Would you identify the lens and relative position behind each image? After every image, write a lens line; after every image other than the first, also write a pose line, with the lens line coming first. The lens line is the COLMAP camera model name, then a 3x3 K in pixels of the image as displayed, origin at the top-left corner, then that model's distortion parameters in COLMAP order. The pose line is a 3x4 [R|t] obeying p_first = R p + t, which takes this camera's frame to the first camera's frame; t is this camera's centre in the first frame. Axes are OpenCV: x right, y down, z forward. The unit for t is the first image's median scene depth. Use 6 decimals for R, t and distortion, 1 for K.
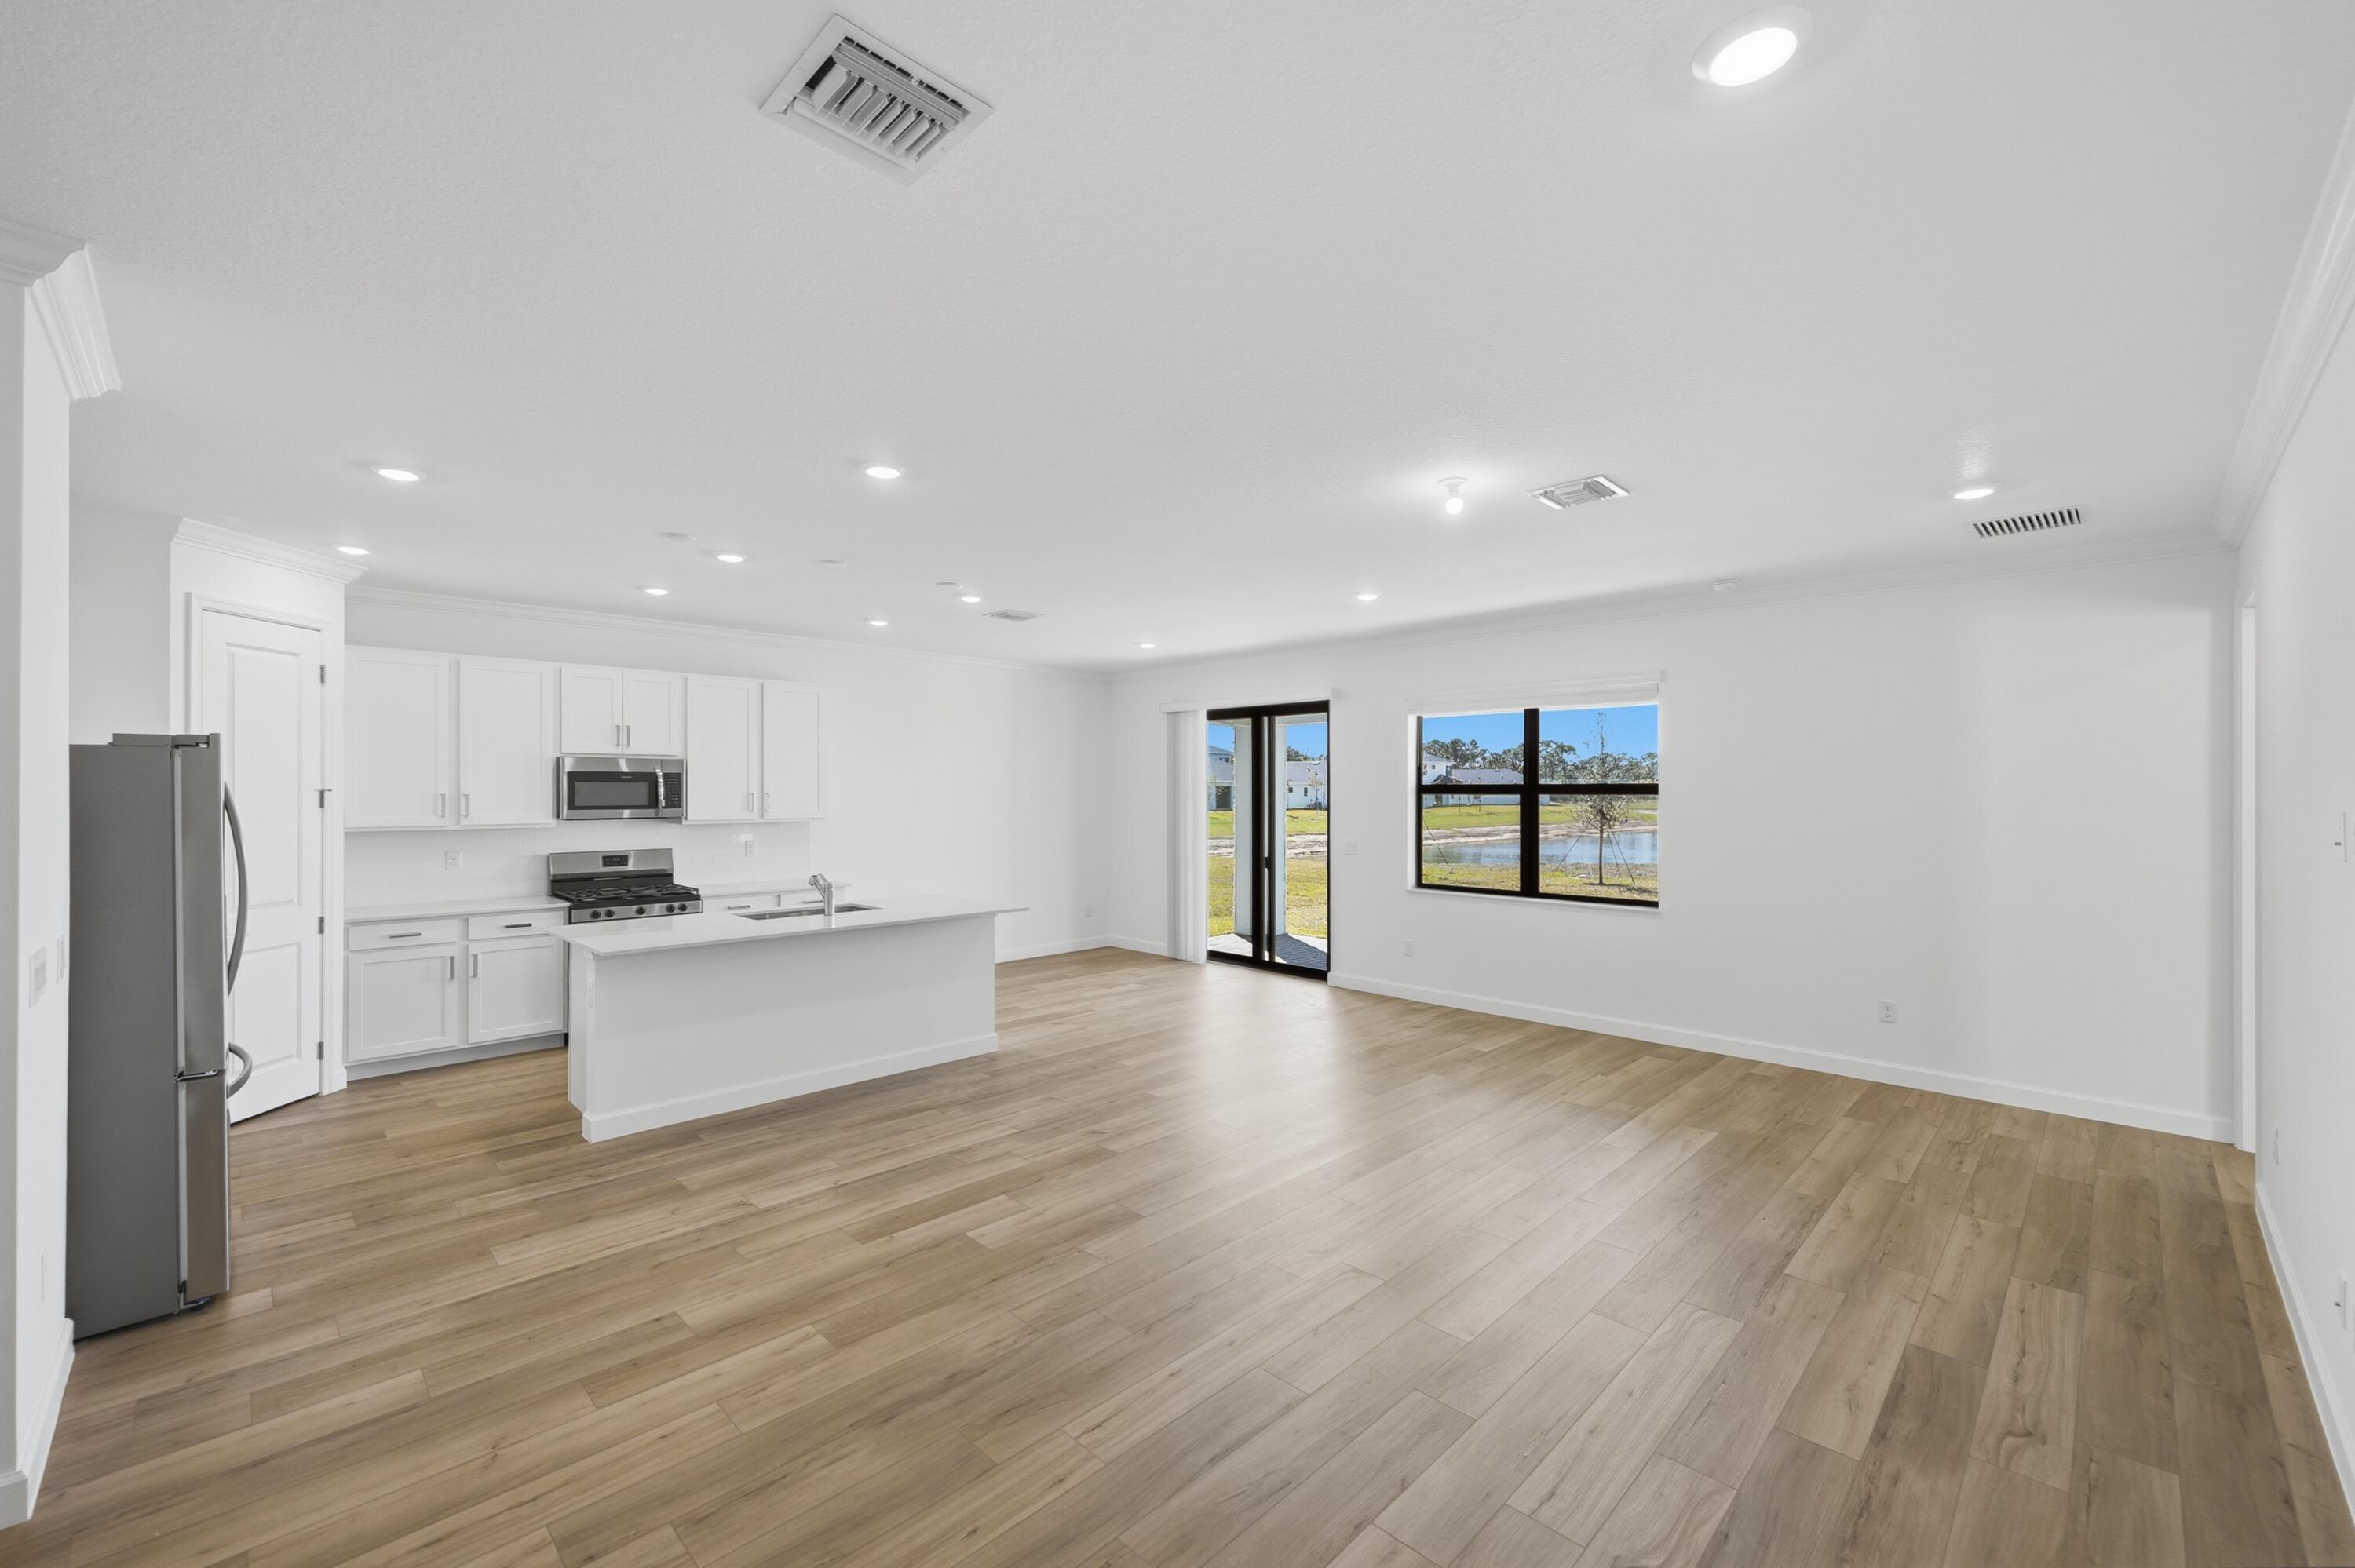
lens RADIAL K [[955.1, 0, 1170.8], [0, 955.1, 790.4], [0, 0, 1]] dist [-0.000038, -0.000008]
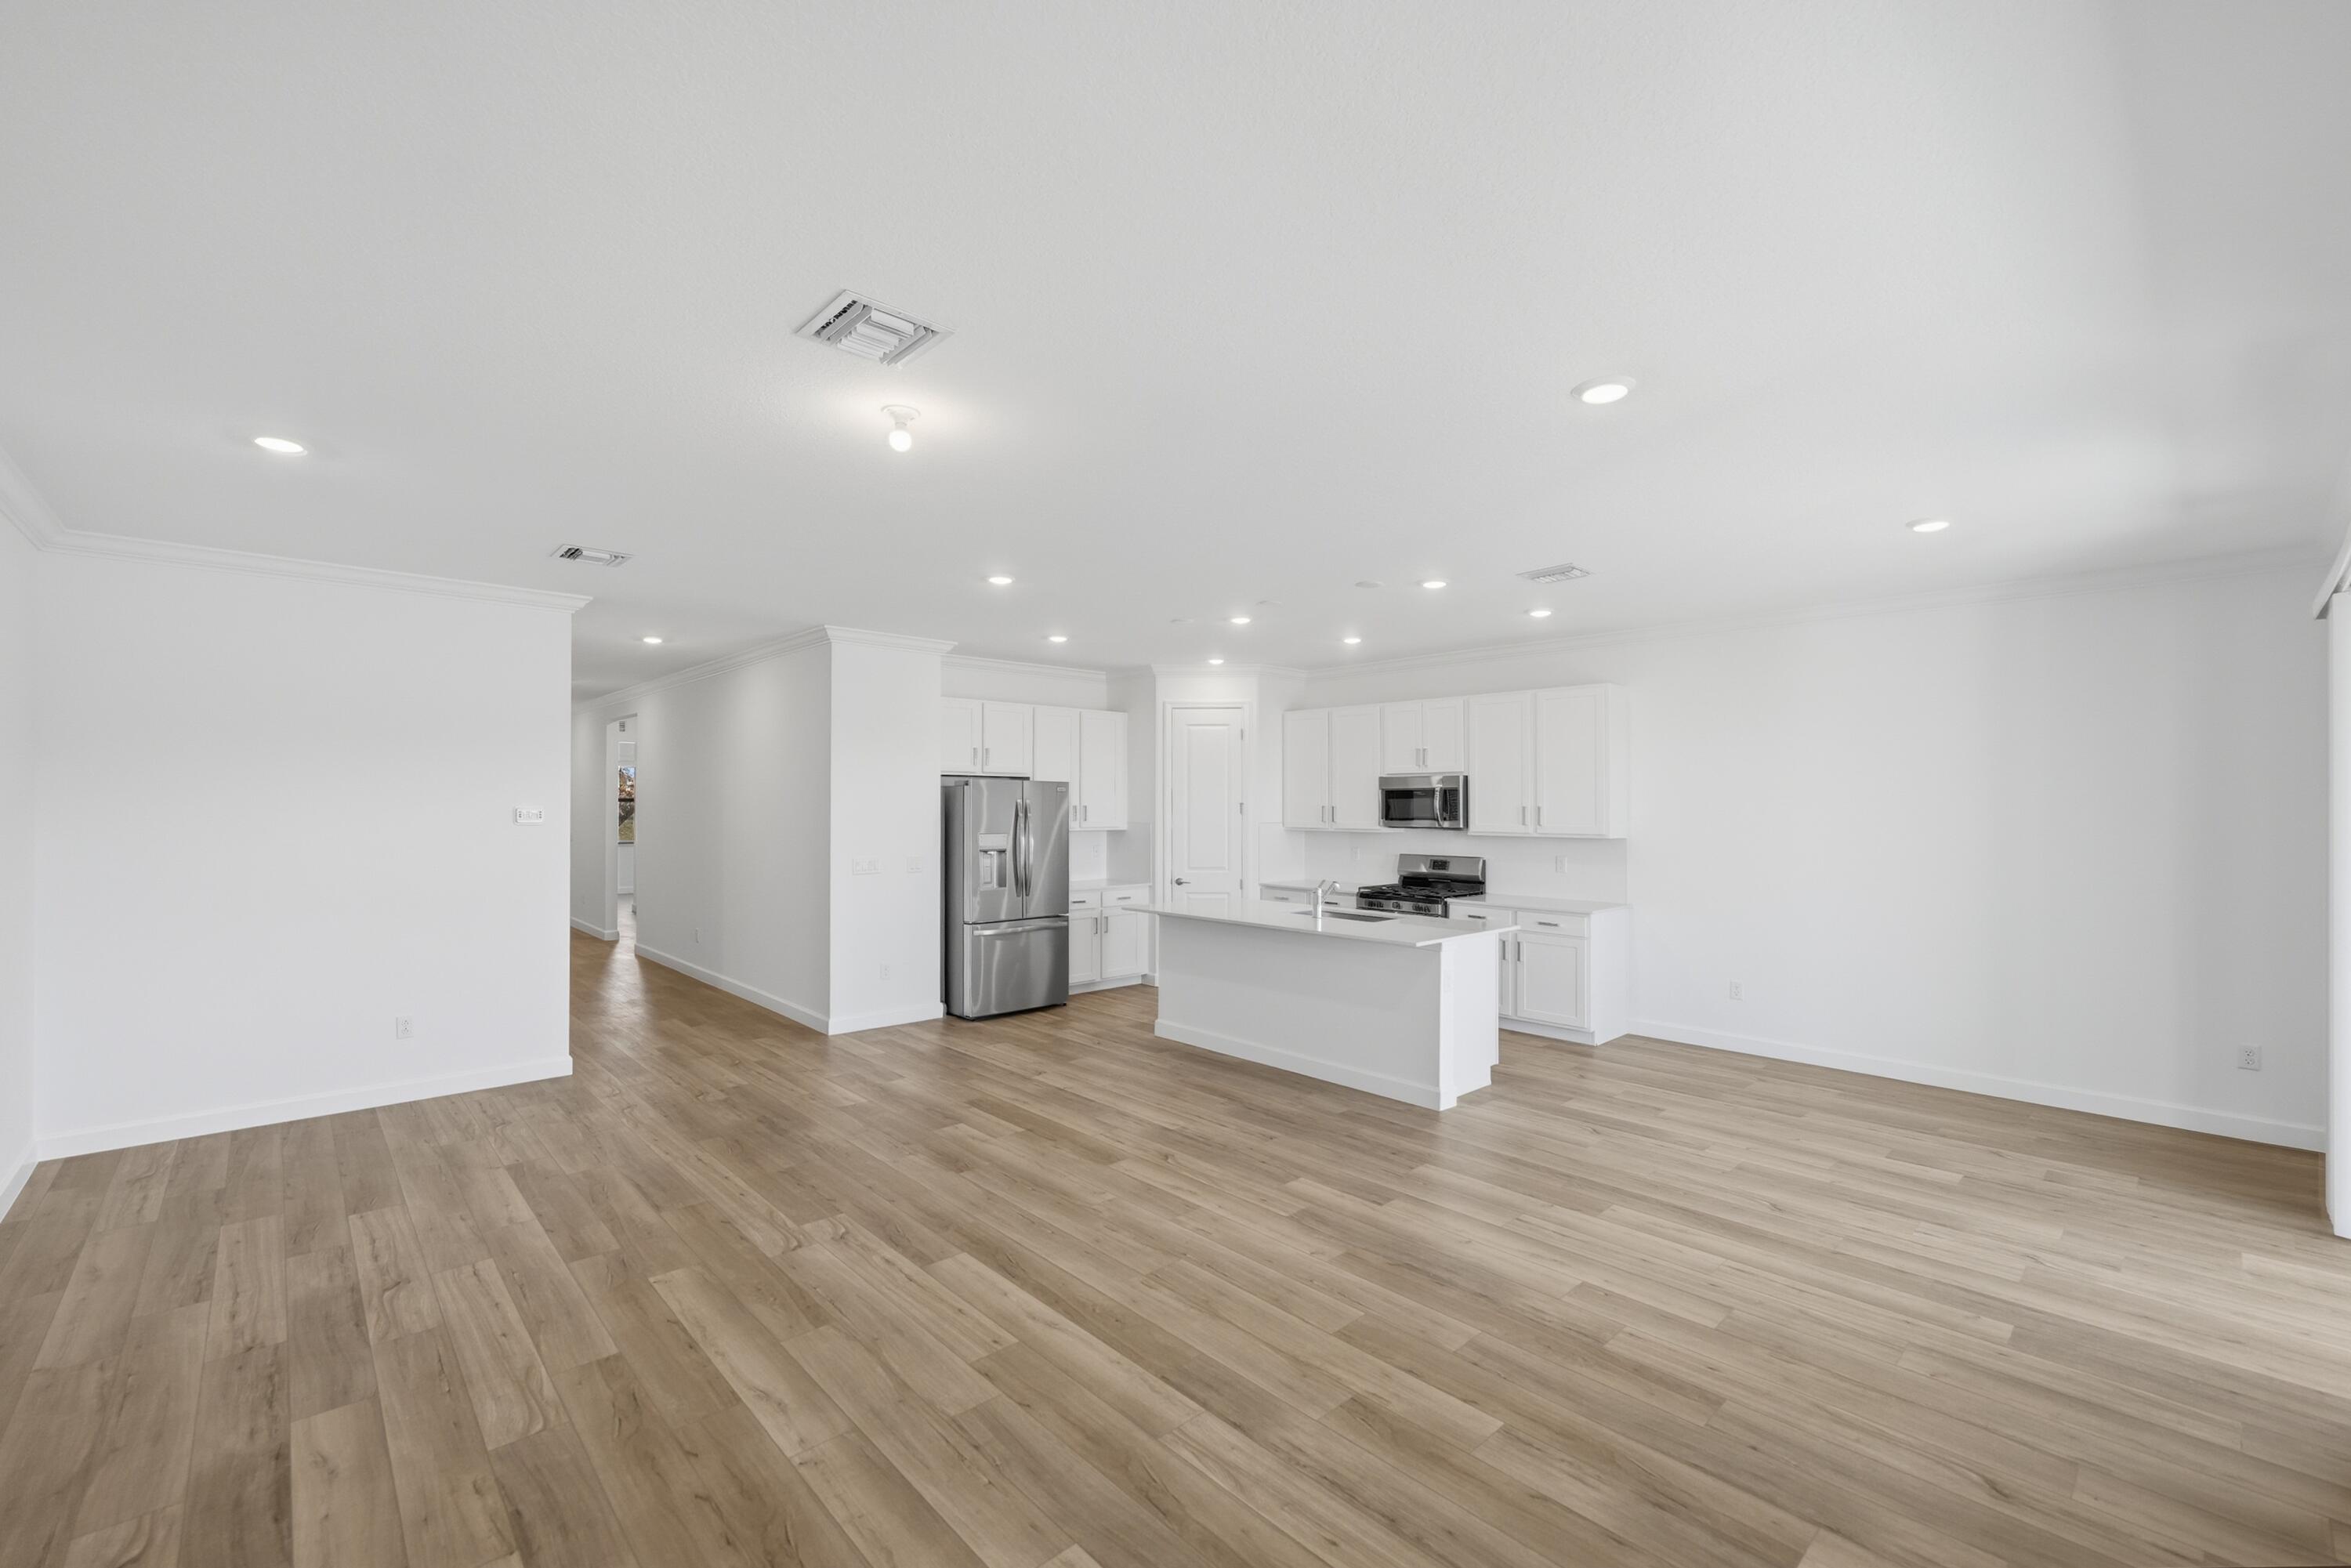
lens RADIAL K [[963.5, 0, 1151.0], [0, 963.5, 808.9], [0, 0, 1]] dist [-0.000526, -0.000006]
pose [[-0.049492, 0.003302, -0.998769, 0.750187], [0.000062, 0.999995, 0.003303, 0.002206], [0.998775, 0.000102, -0.049492, 0.864402]]
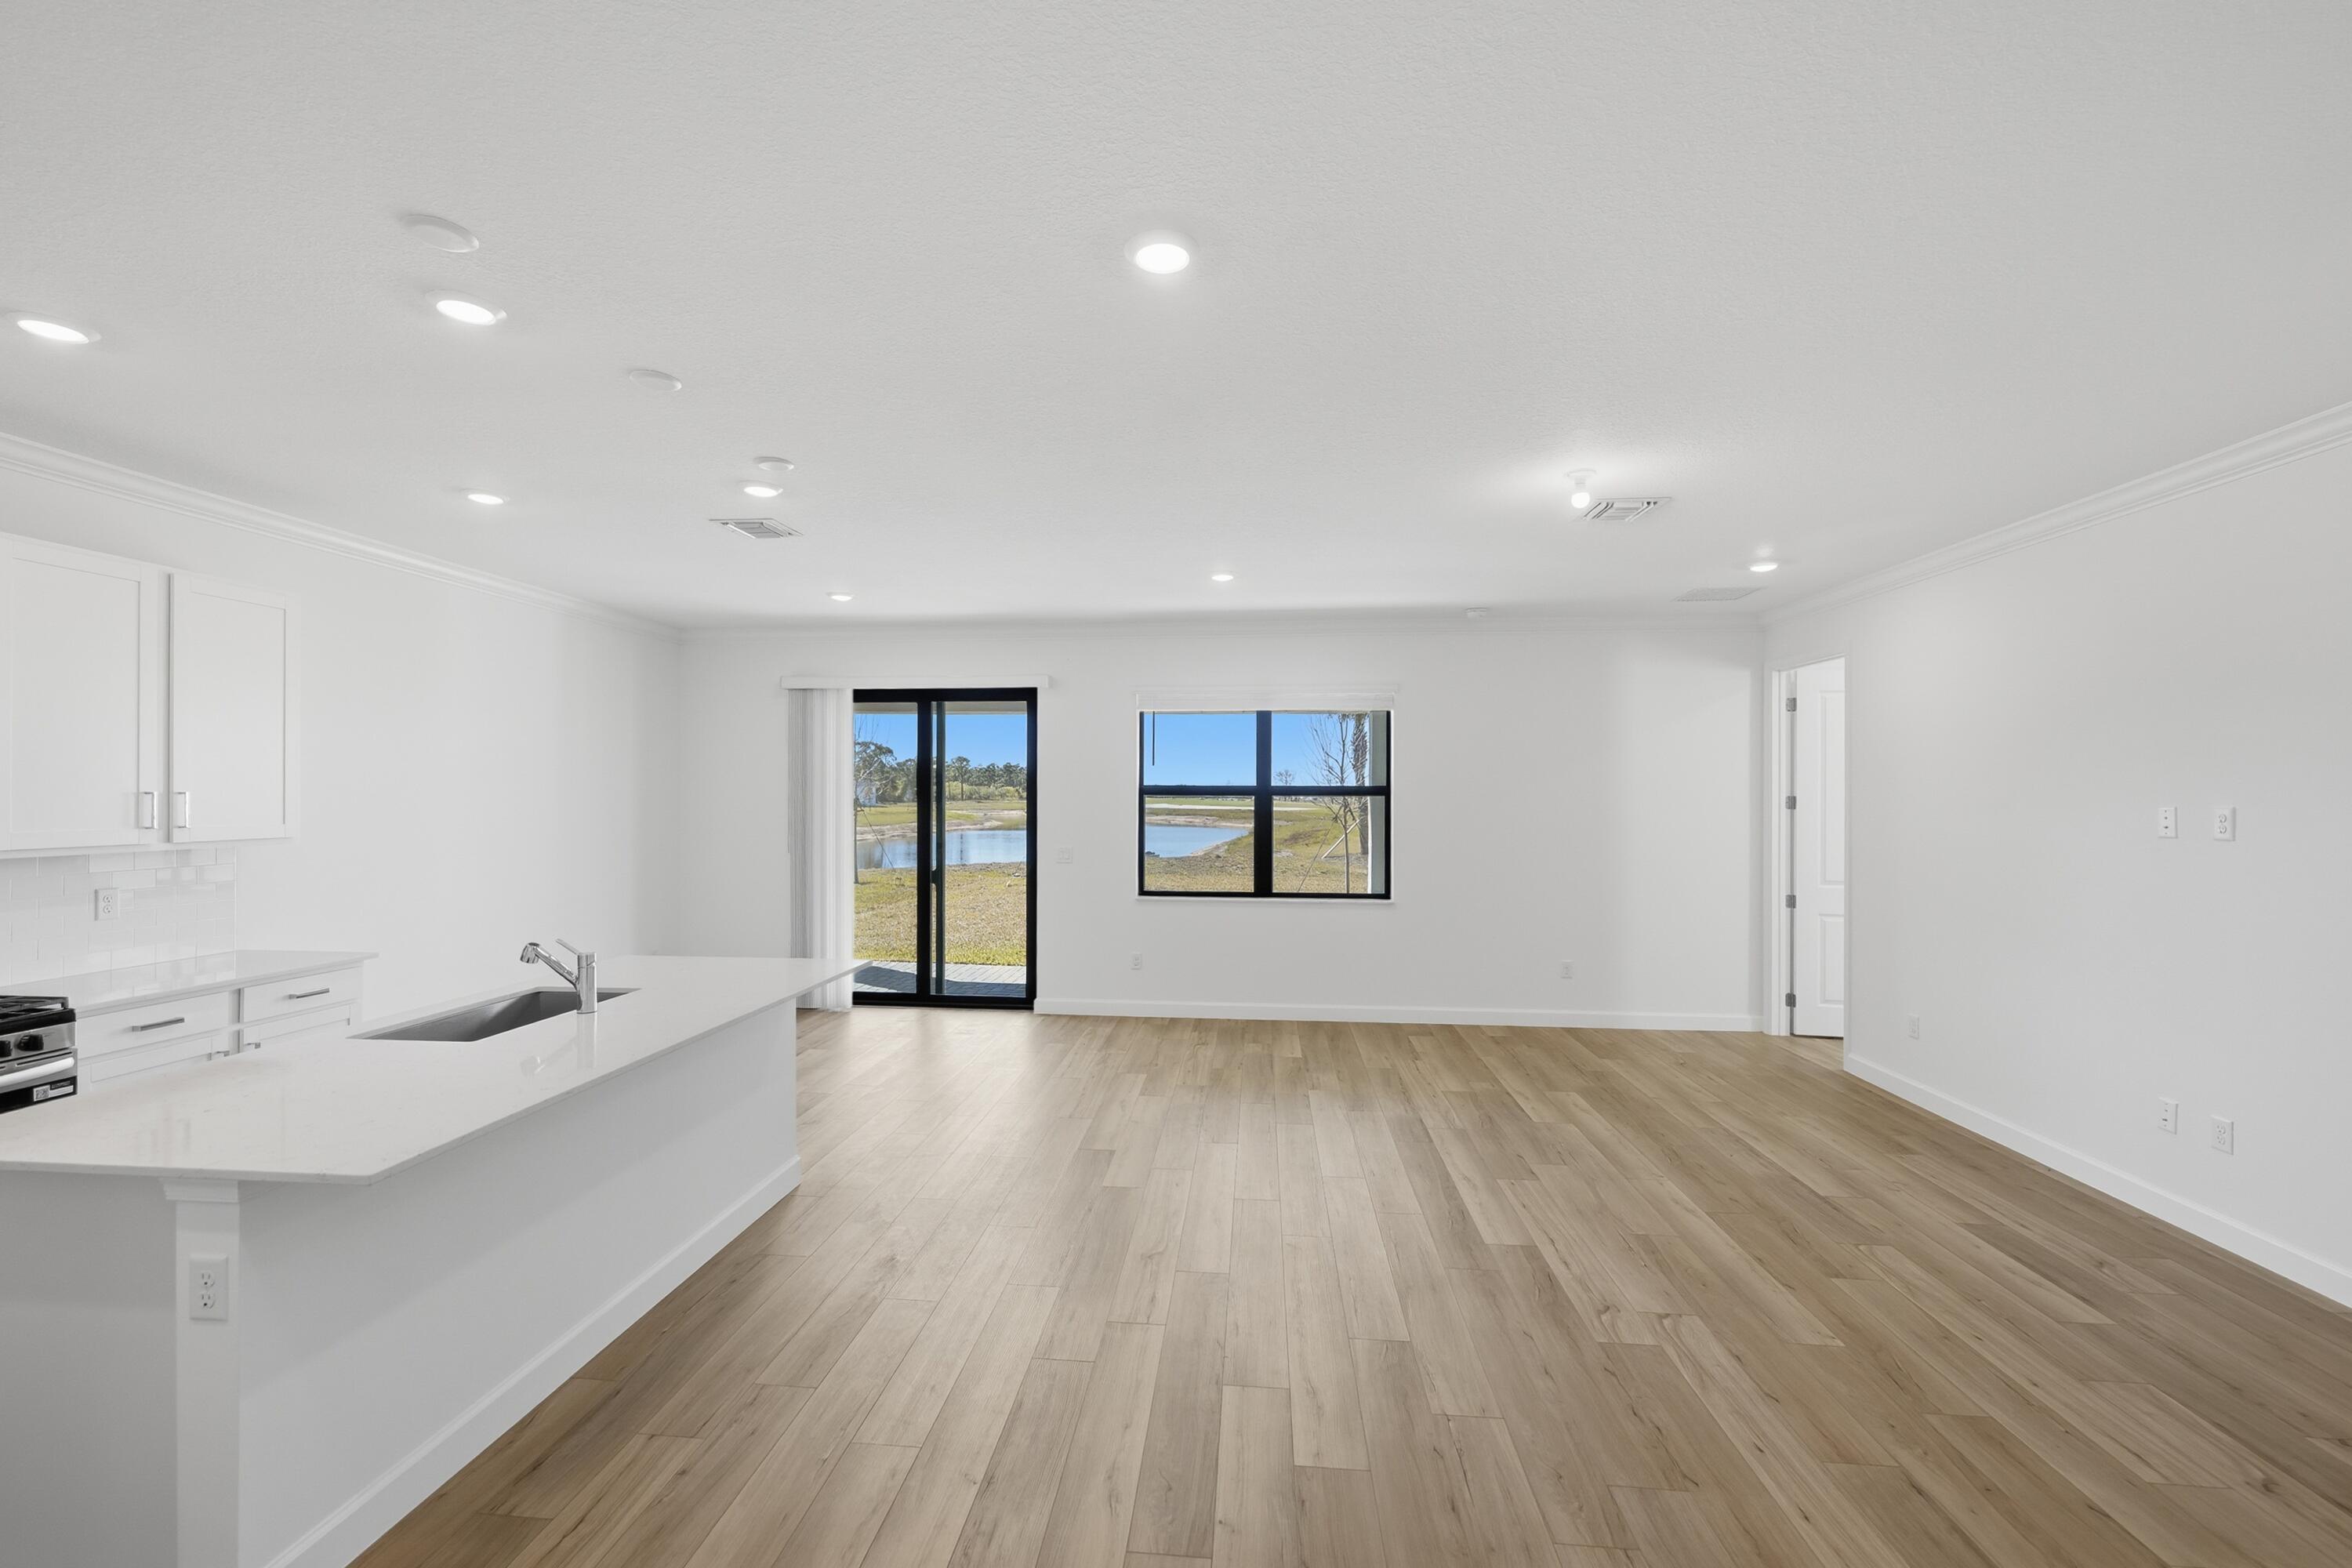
lens RADIAL K [[968.8, 0, 1168.9], [0, 968.8, 801.0], [0, 0, 1]] dist [-0.001733, -0.000055]
pose [[0.769123, -0.002476, 0.639096, -0.453901], [-0.003739, 0.999958, 0.008374, 0.001466], [-0.639090, -0.008831, 0.769082, 0.352748]]
